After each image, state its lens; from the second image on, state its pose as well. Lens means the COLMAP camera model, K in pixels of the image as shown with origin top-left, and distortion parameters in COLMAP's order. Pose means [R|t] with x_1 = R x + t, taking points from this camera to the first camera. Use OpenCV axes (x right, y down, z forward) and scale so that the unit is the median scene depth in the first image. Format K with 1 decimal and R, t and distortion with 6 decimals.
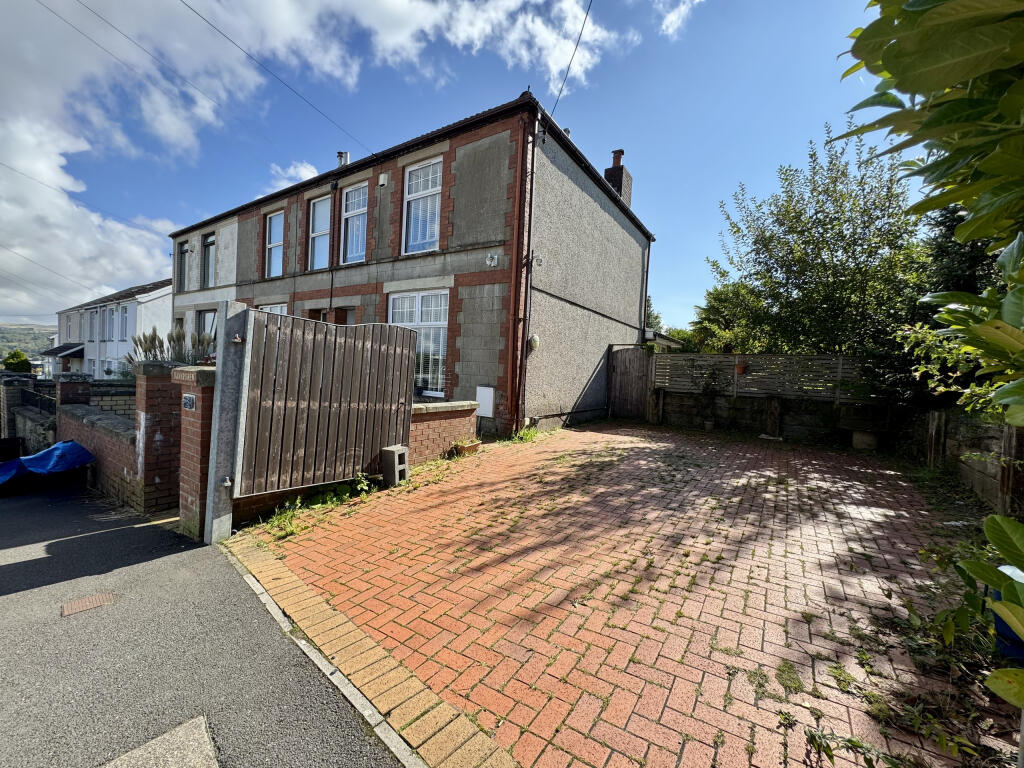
lens RADIAL K [[410.4, 0, 512.0], [0, 410.4, 384.0], [0, 0, 1]] dist [-0.003782, -0.000016]
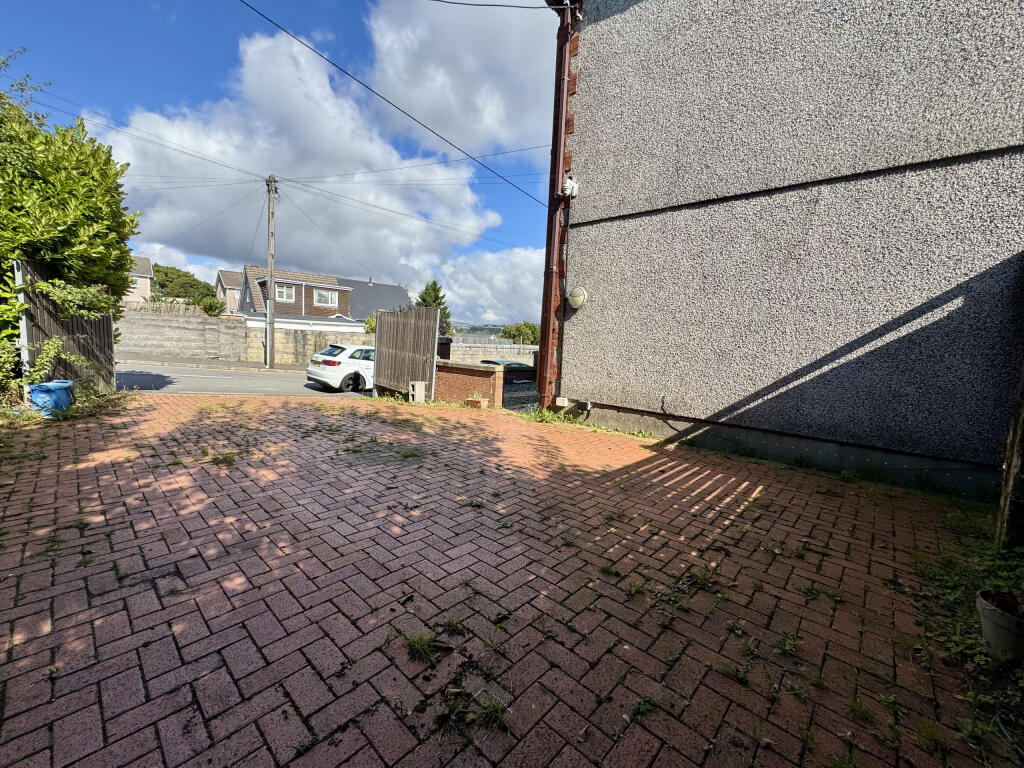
lens RADIAL K [[410.4, 0, 512.0], [0, 410.4, 384.0], [0, 0, 1]] dist [-0.003782, -0.000016]
pose [[-0.149040, 0.047368, -0.987696, 0.810736], [-0.088498, 0.994205, 0.061034, 0.017463], [0.984863, 0.096506, -0.143984, 1.000087]]
